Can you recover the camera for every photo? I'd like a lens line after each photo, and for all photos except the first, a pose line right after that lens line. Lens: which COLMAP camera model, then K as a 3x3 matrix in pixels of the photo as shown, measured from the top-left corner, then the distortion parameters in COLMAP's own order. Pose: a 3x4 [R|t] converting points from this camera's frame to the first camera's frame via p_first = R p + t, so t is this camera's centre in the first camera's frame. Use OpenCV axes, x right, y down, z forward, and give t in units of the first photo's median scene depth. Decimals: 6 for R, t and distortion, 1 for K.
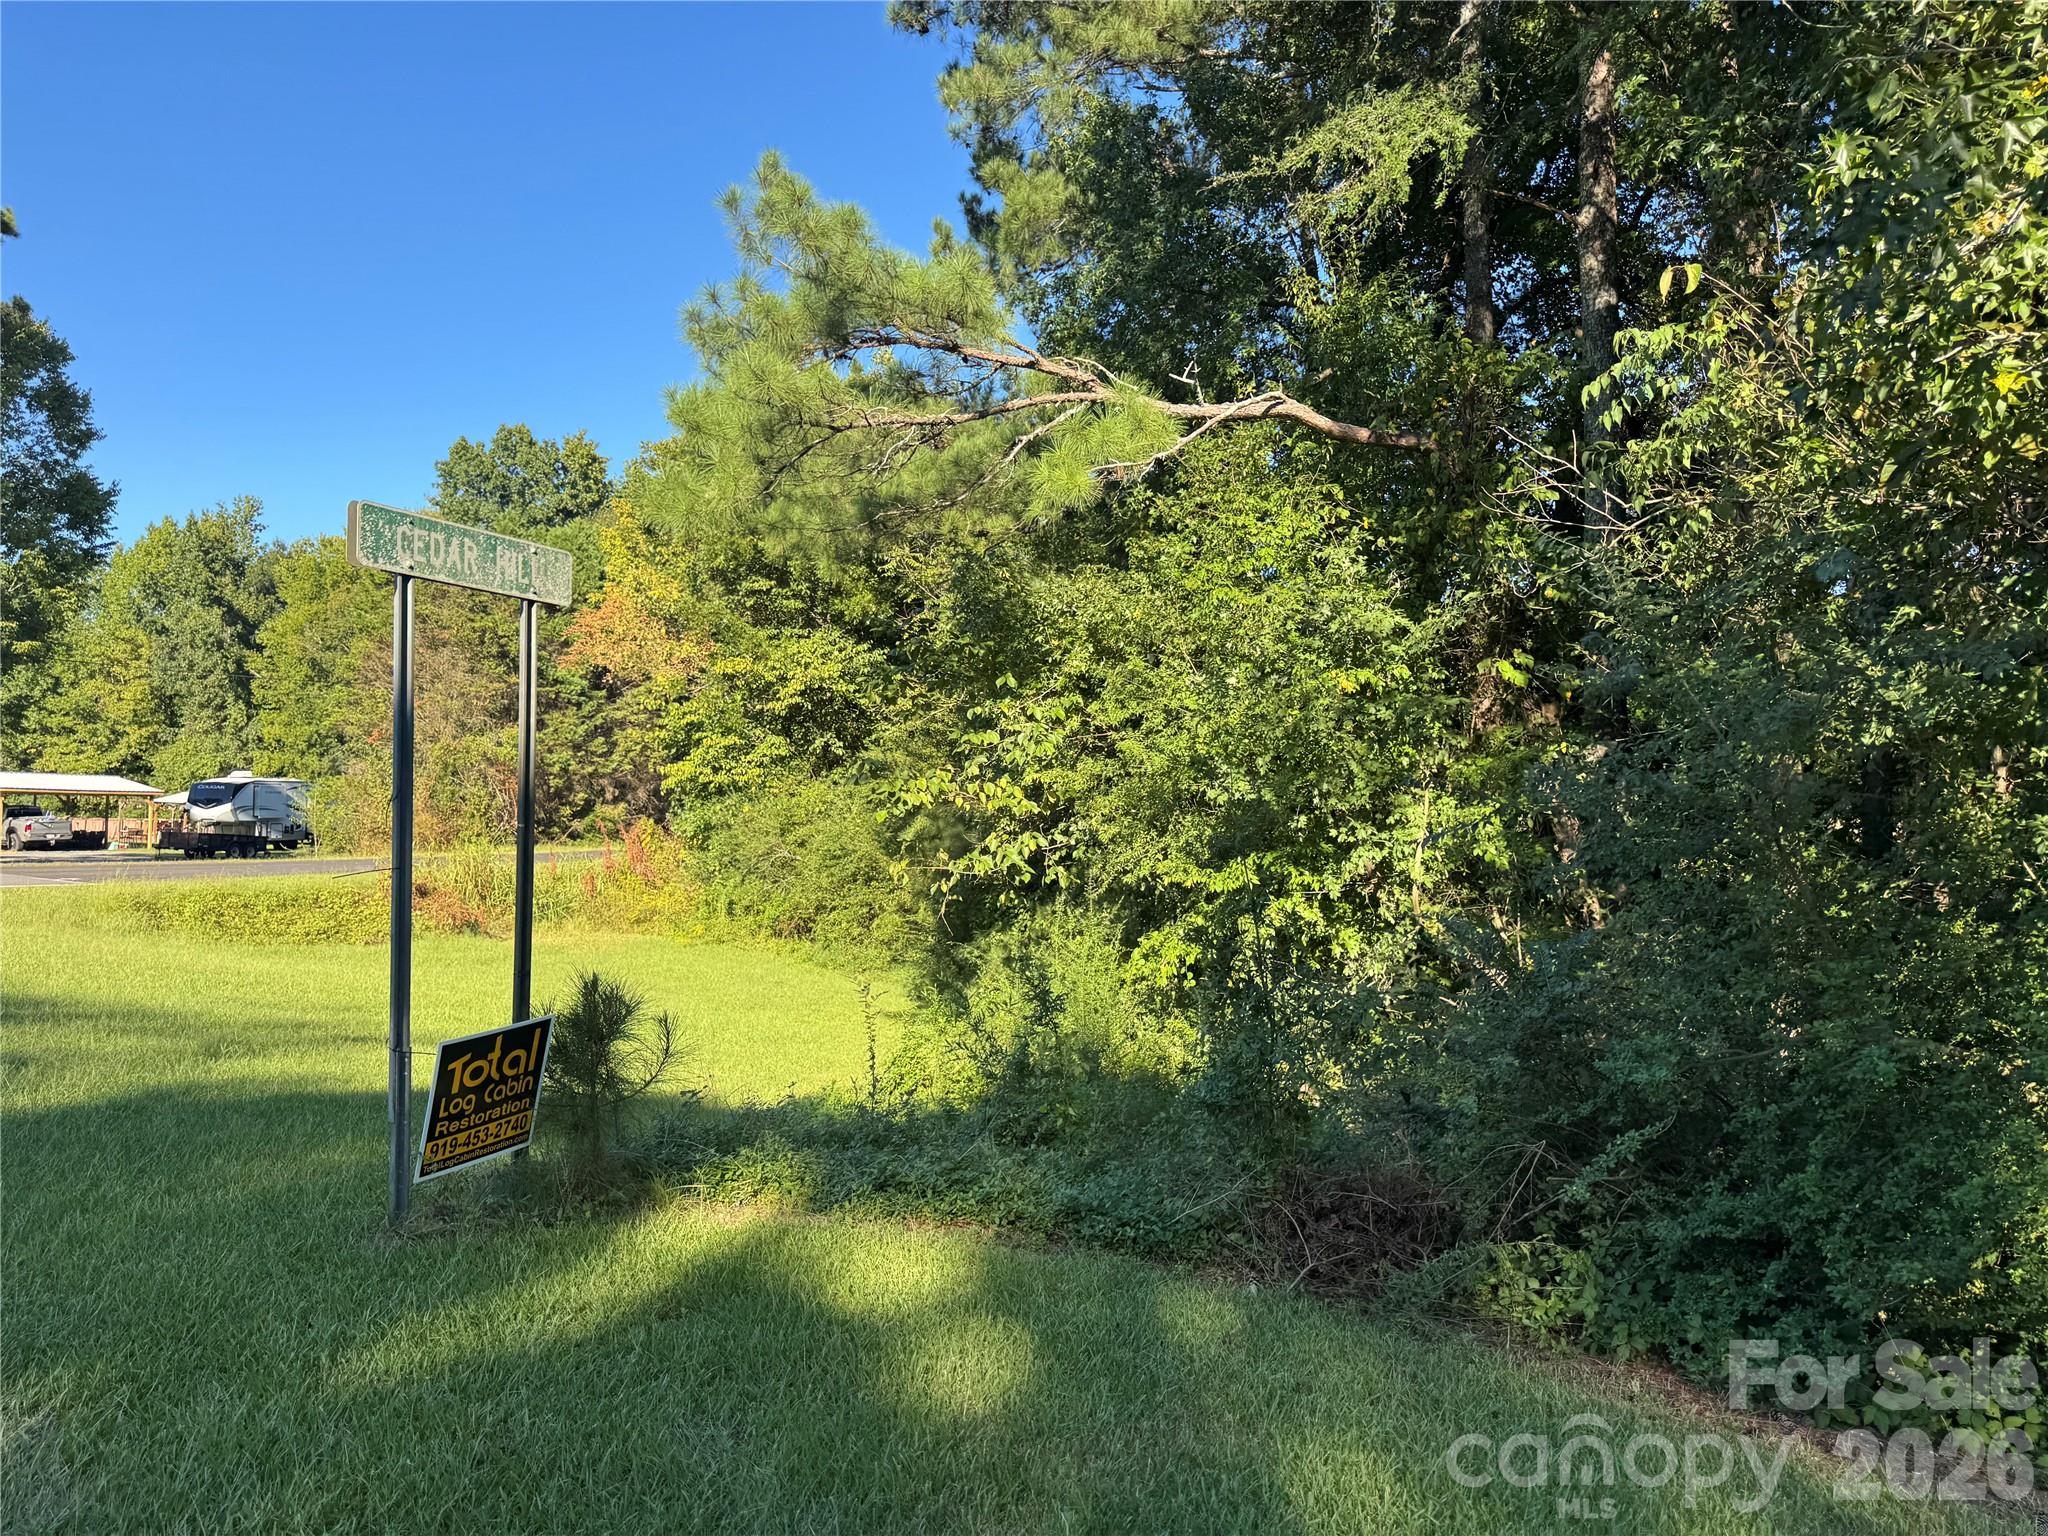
lens RADIAL K [[1453.9, 0, 1024.0], [0, 1453.9, 768.0], [0, 0, 1]] dist [0.065052, -0.061671]
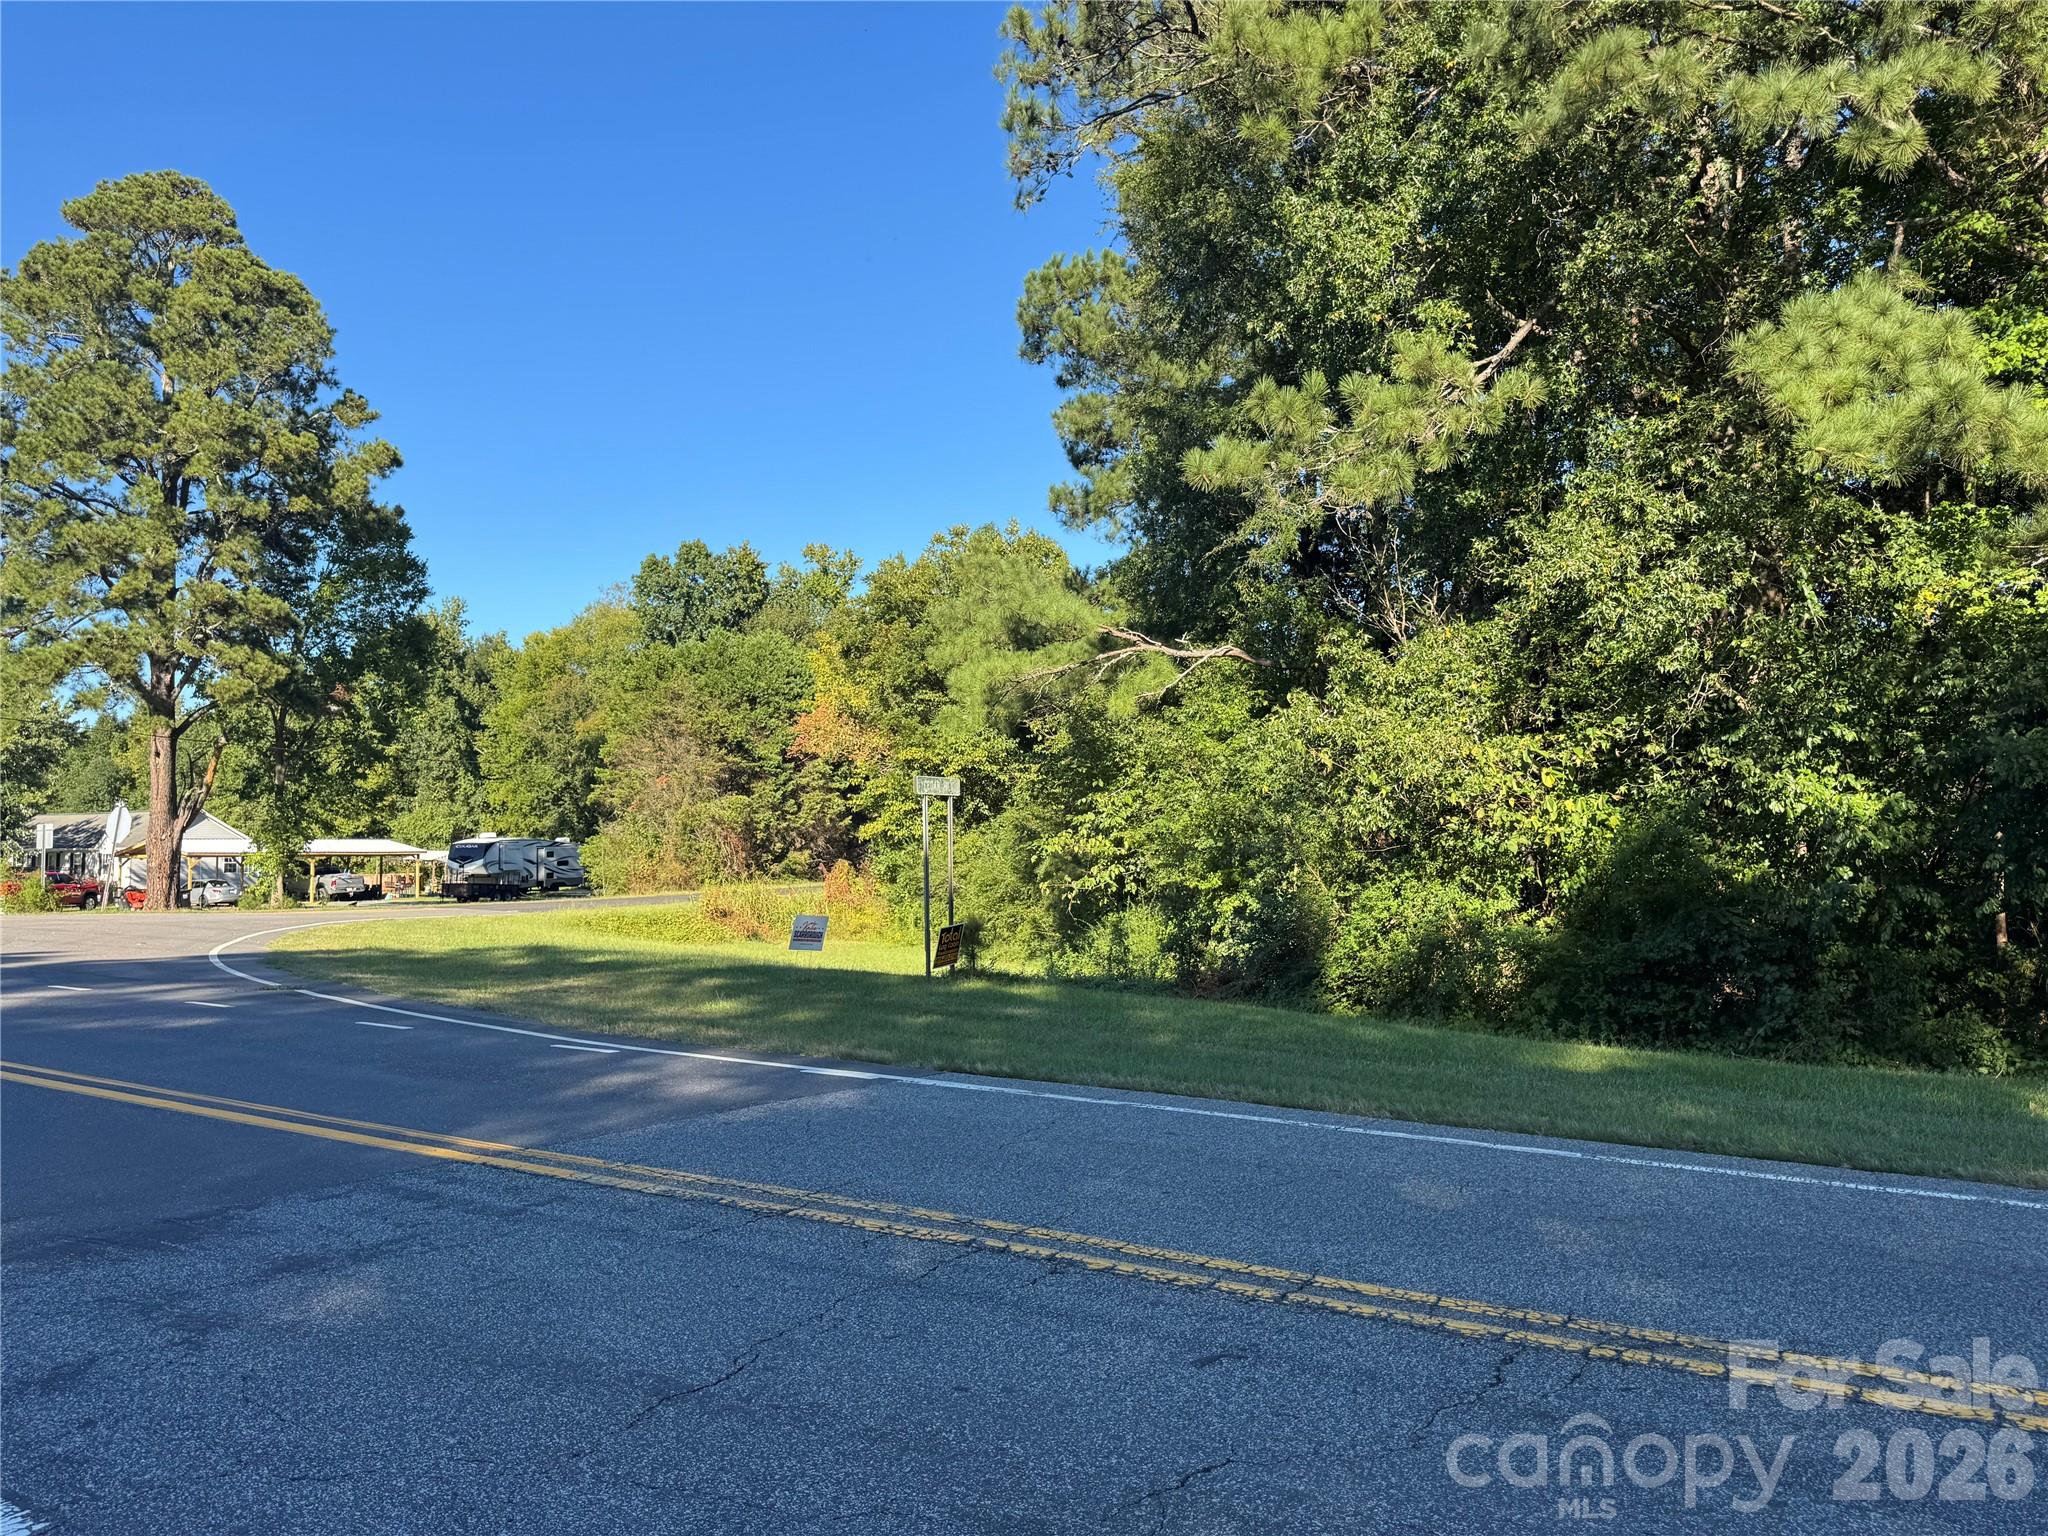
lens RADIAL K [[1453.9, 0, 1024.0], [0, 1453.9, 768.0], [0, 0, 1]] dist [0.065052, -0.061671]
pose [[0.997031, -0.033282, -0.069435, 0.006630], [0.031729, 0.999224, -0.023352, -0.012291], [0.070158, 0.021079, 0.997313, -0.268815]]
